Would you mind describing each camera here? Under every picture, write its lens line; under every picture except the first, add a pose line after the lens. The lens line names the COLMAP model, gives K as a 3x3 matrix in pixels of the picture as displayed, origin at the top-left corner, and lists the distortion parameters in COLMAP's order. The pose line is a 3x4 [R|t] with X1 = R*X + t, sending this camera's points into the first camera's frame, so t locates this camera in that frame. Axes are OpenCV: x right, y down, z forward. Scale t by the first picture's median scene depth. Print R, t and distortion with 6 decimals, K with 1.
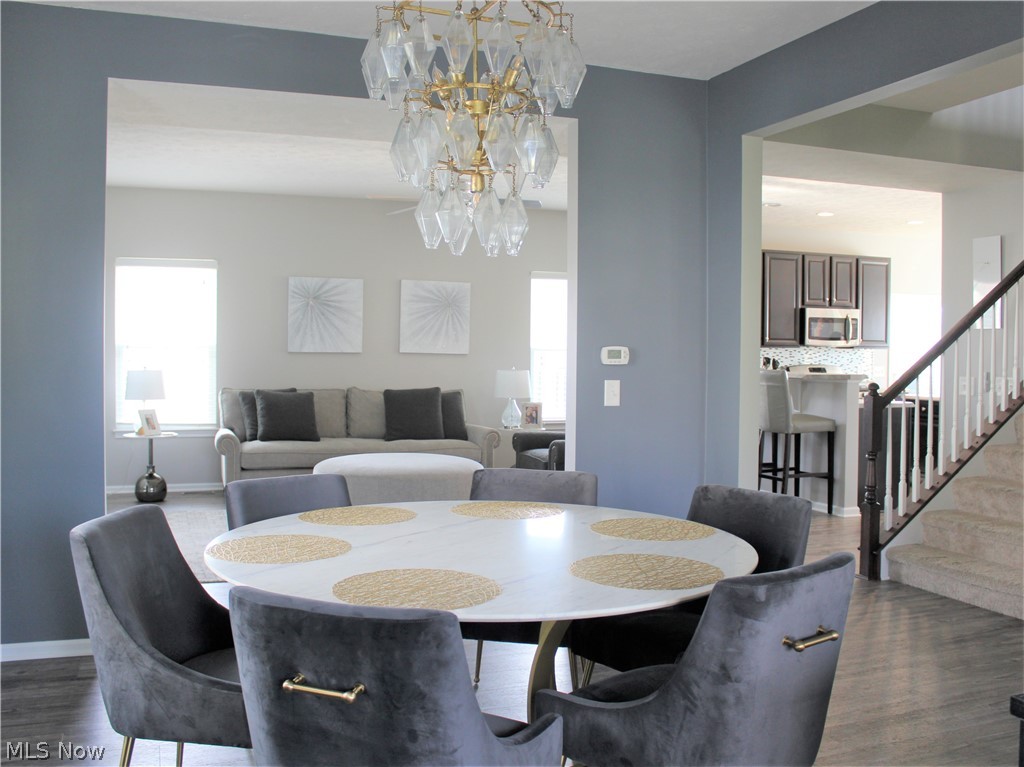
lens RADIAL K [[998.2, 0, 514.7], [0, 998.2, 382.3], [0, 0, 1]] dist [-0.113424, 0.000000]
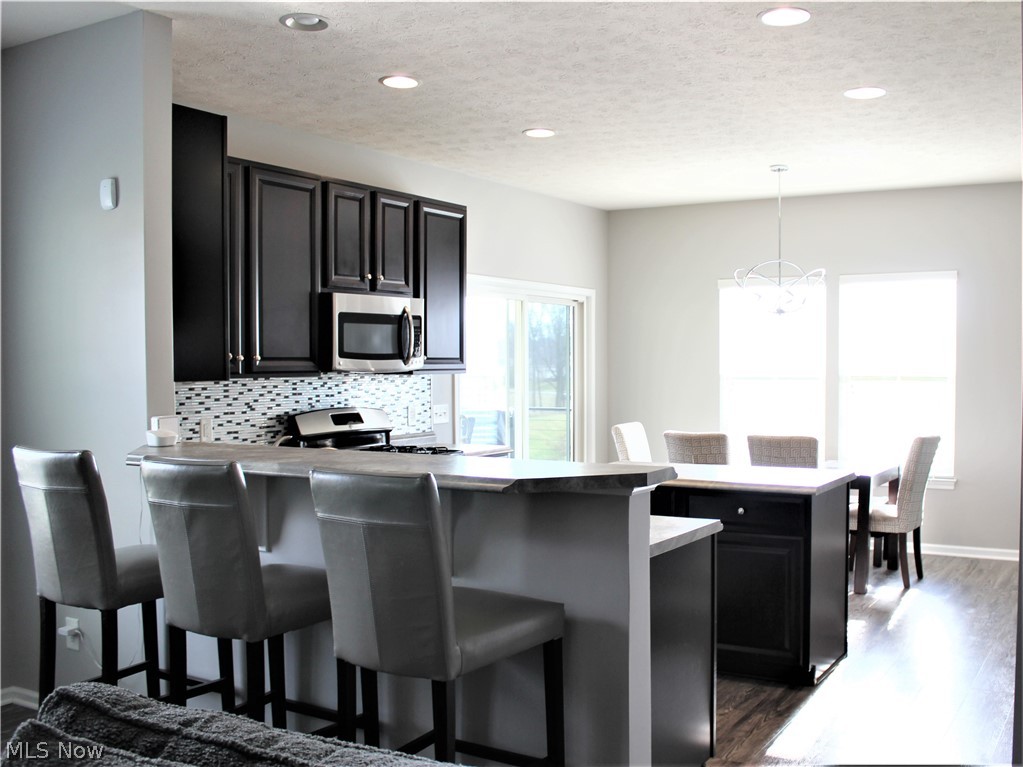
lens RADIAL K [[997.2, 0, 515.2], [0, 997.2, 373.9], [0, 0, 1]] dist [-0.113424, 0.000000]
pose [[0.815007, -0.016877, 0.579206, 0.088531], [0.023532, 0.999715, -0.003982, -0.031996], [-0.578974, 0.016876, 0.815172, 0.556806]]
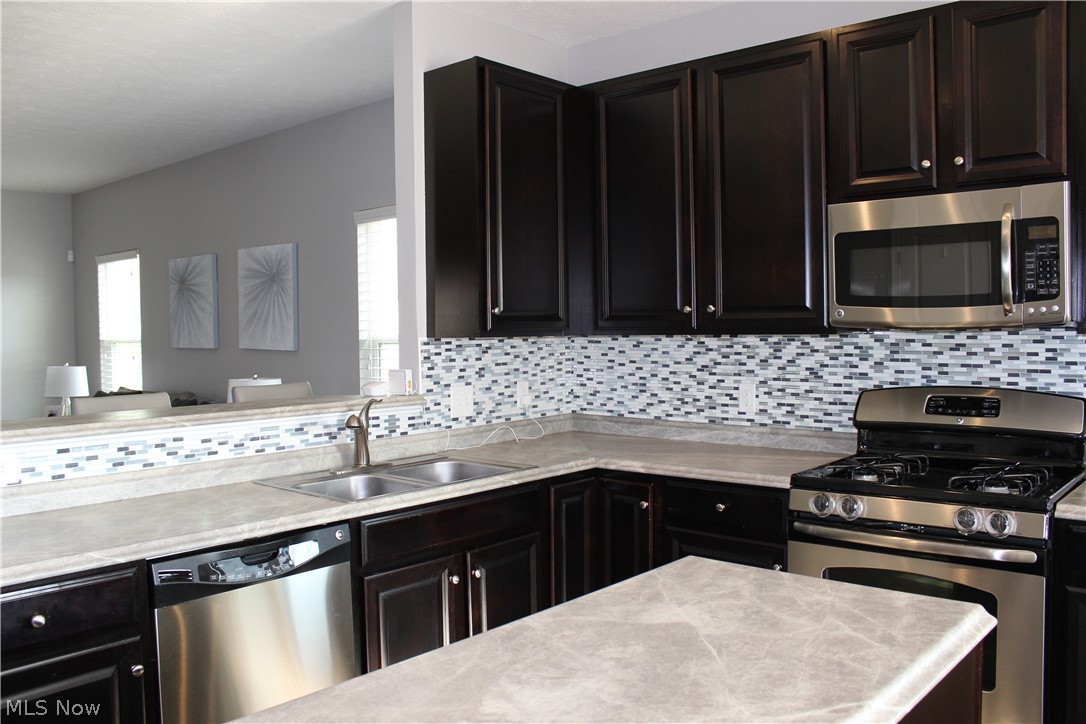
lens RADIAL K [[884.4, 0, 545.0], [0, 884.4, 357.4], [0, 0, 1]] dist [0.005039, 0.000685]
pose [[0.449819, 0.019577, -0.892905, 0.495039], [-0.003416, 0.999790, 0.020200, -0.032781], [0.893113, -0.006036, 0.449791, 0.790946]]
